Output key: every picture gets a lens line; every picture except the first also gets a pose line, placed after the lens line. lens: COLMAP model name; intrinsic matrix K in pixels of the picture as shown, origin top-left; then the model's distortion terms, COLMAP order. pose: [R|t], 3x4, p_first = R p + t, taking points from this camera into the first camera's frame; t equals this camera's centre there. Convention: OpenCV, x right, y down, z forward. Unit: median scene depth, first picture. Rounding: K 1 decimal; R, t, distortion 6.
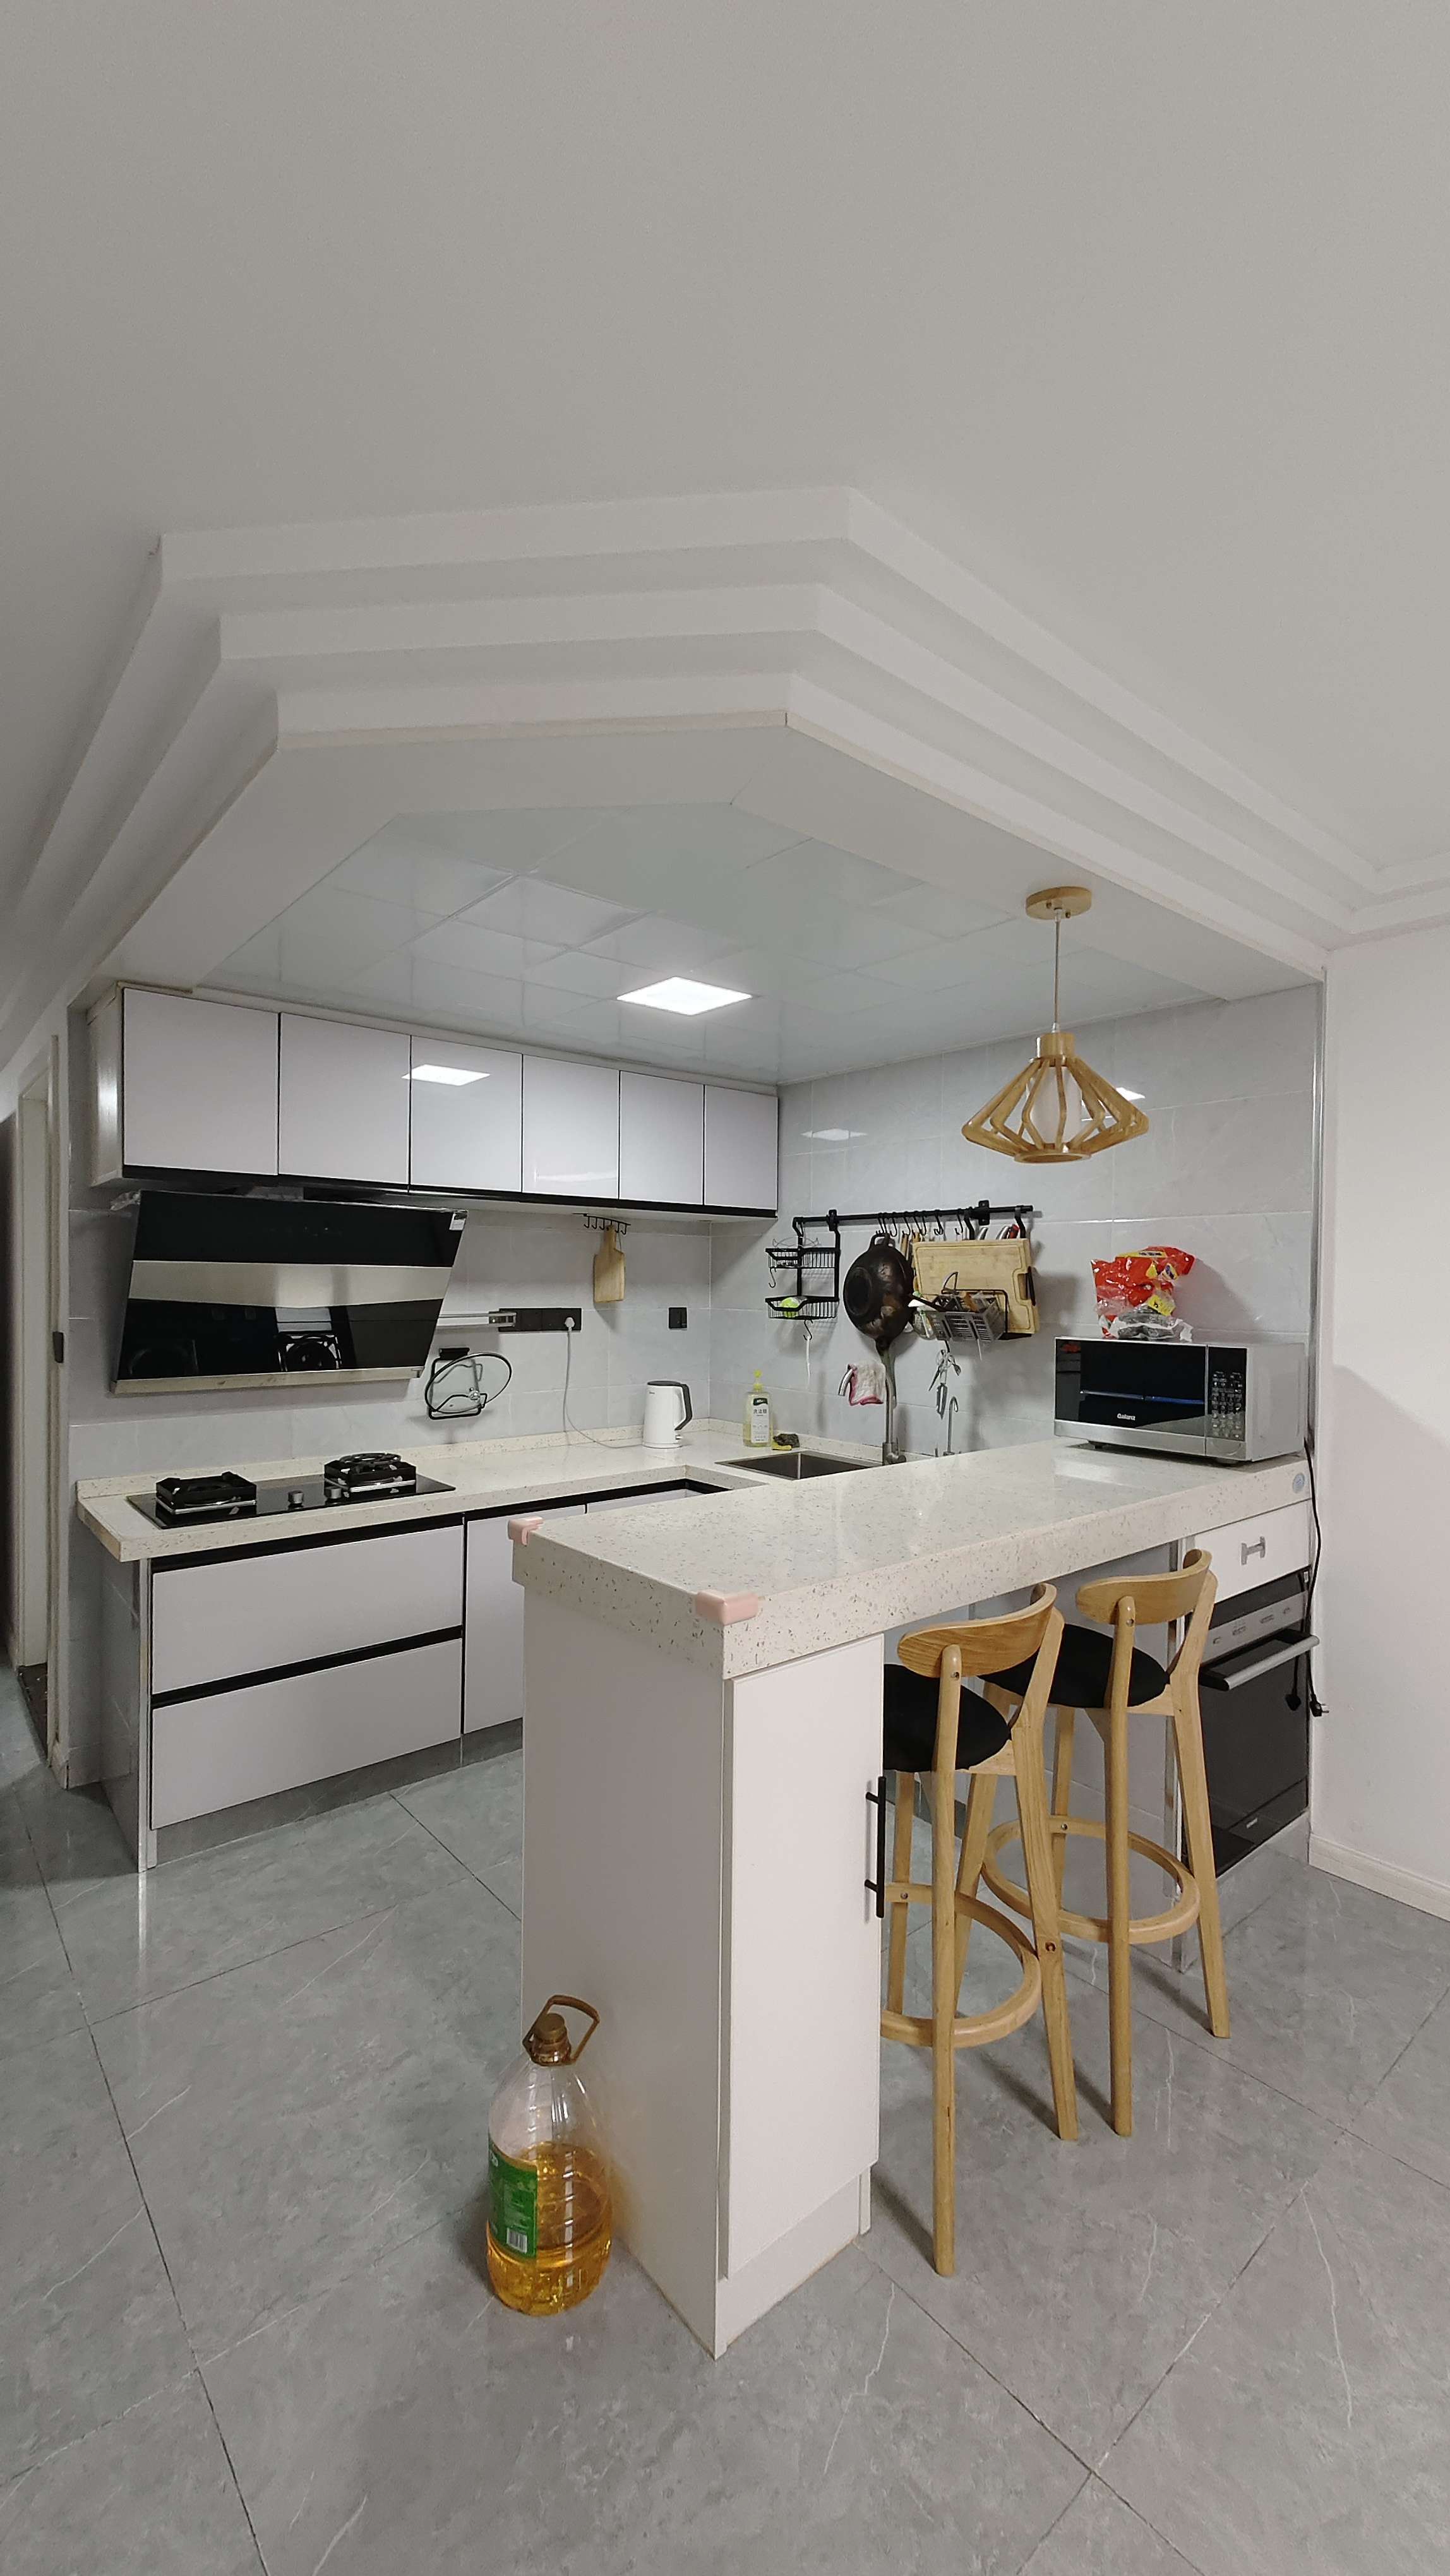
lens RADIAL K [[1019.1, 0, 735.2], [0, 1019.1, 1322.4], [0, 0, 1]] dist [0.003609, 0.000244]
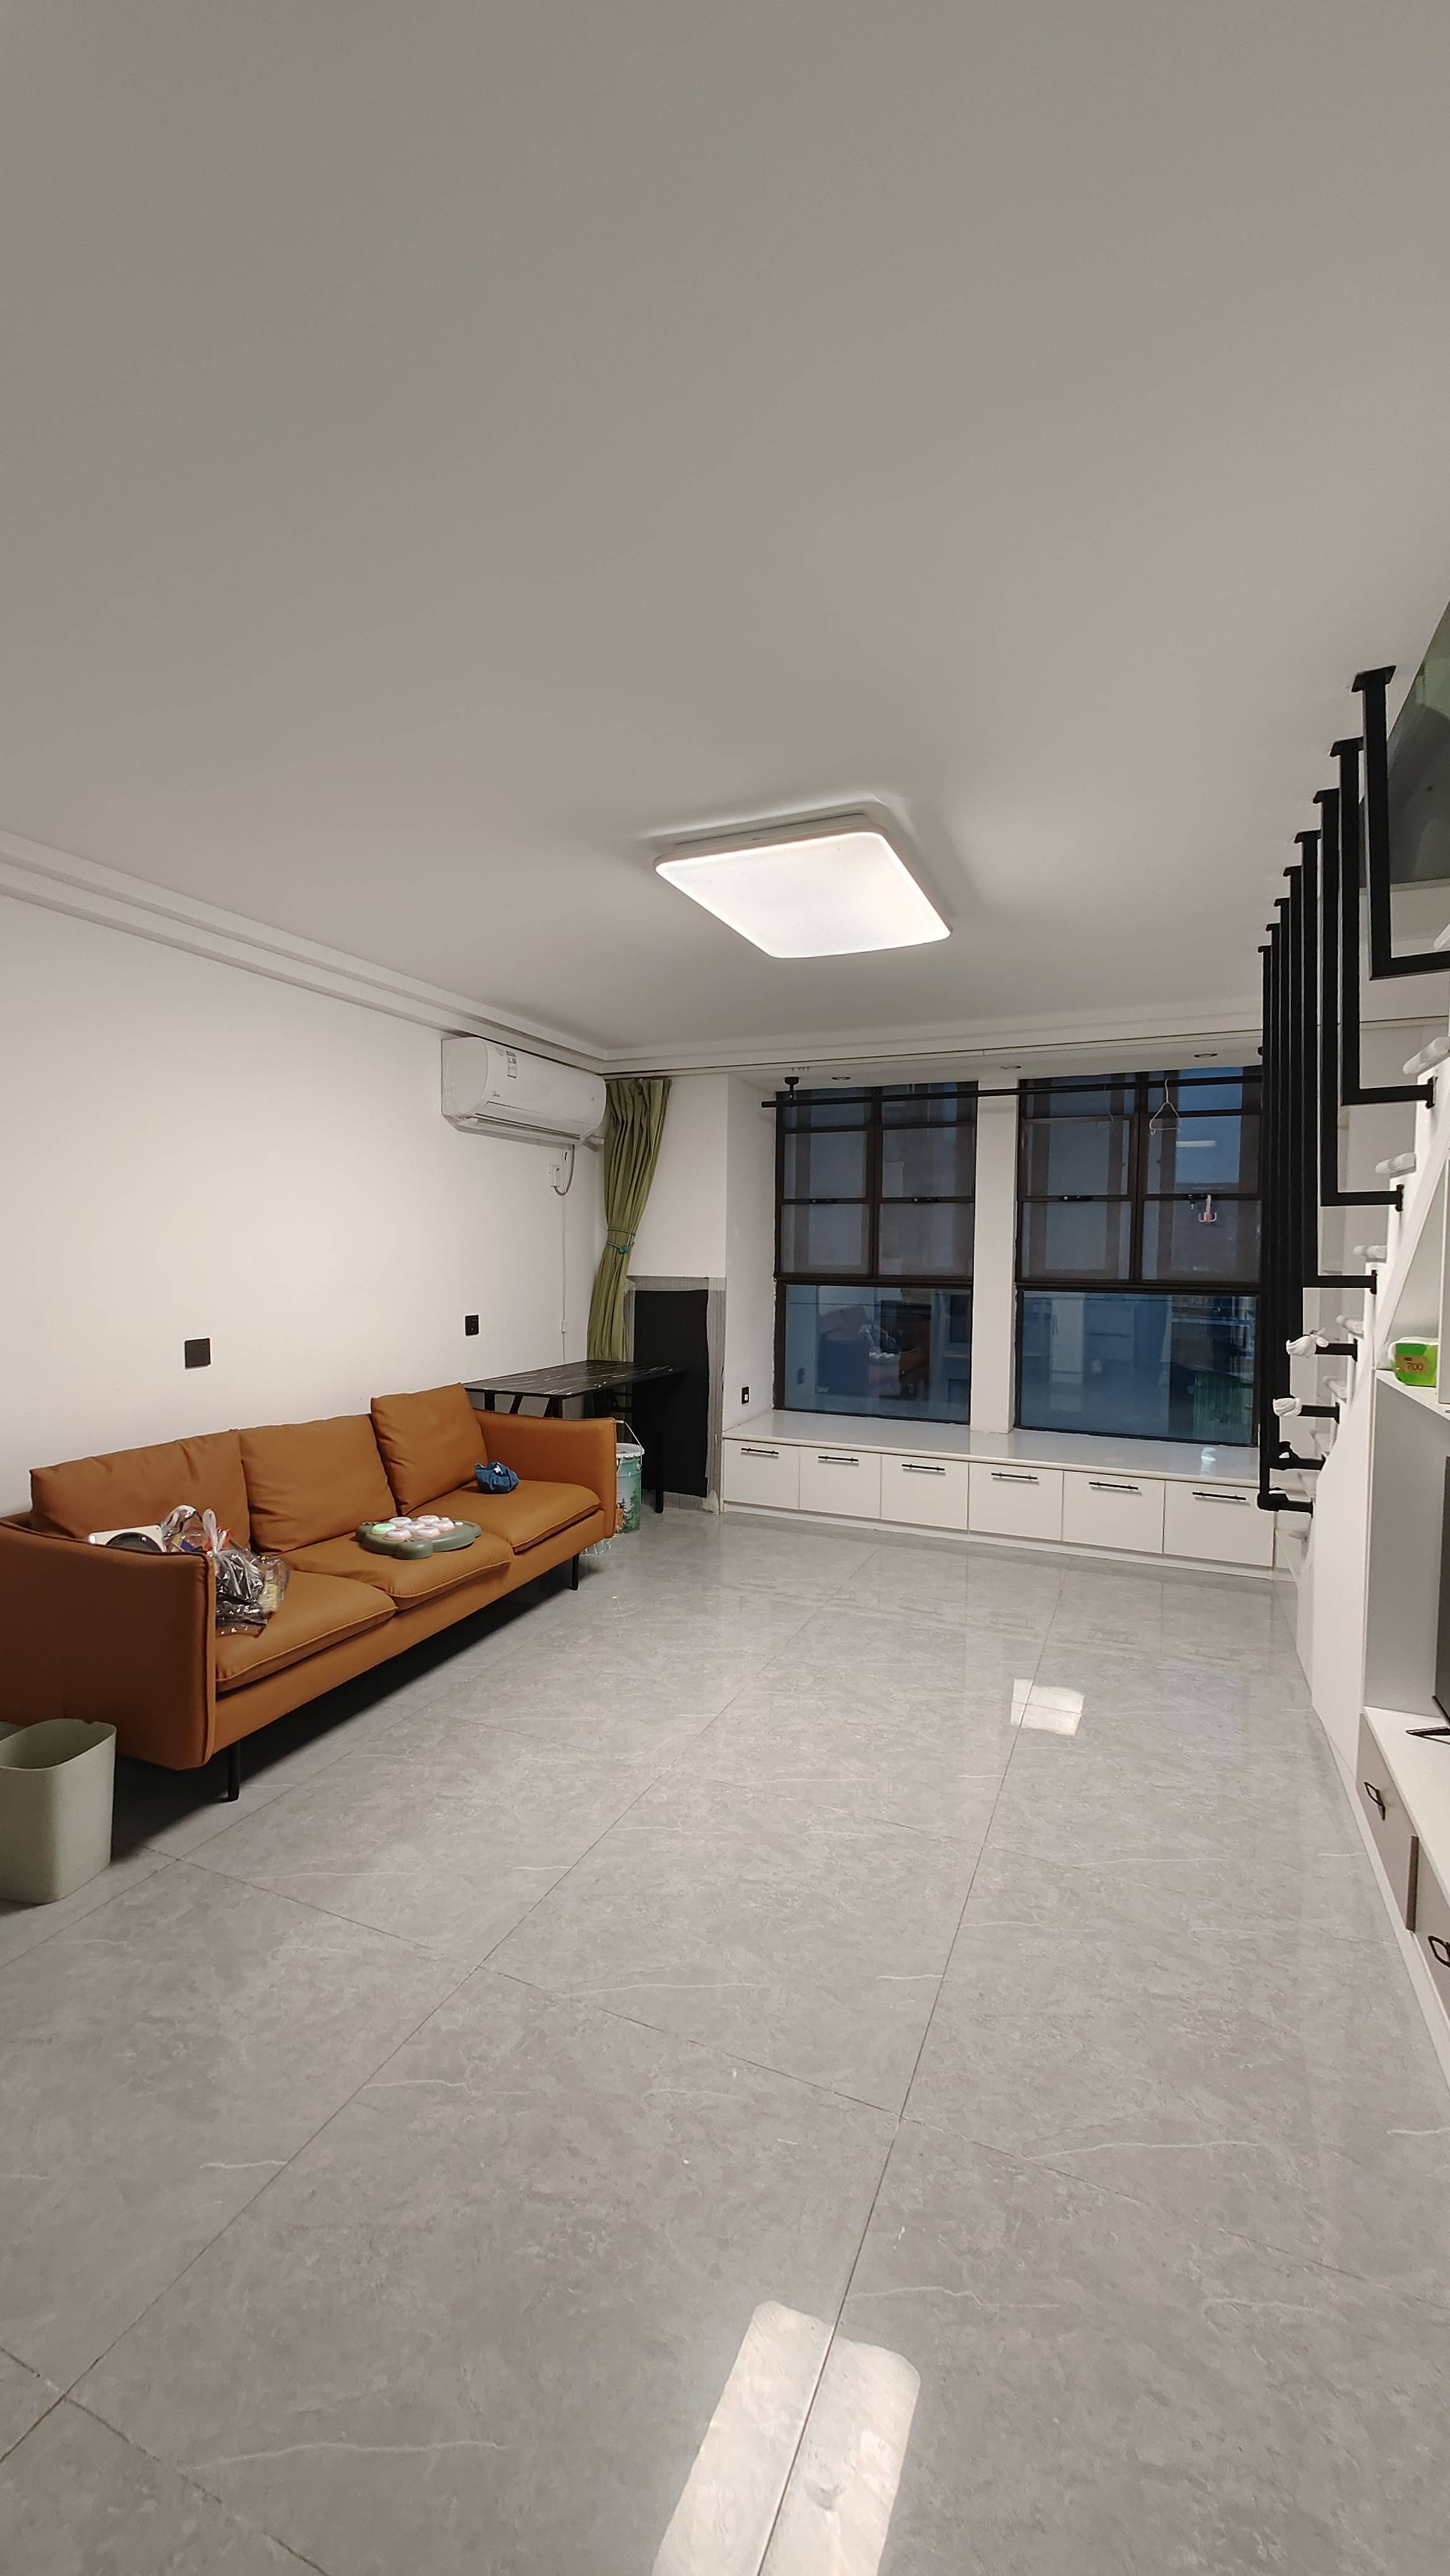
lens RADIAL K [[1023.7, 0, 702.1], [0, 1023.7, 1297.0], [0, 0, 1]] dist [0.005149, -0.002905]
pose [[-0.423821, -0.069046, 0.903110, -1.104908], [-0.017593, 0.997530, 0.068009, -0.004403], [-0.905575, 0.012935, -0.423989, 1.306030]]
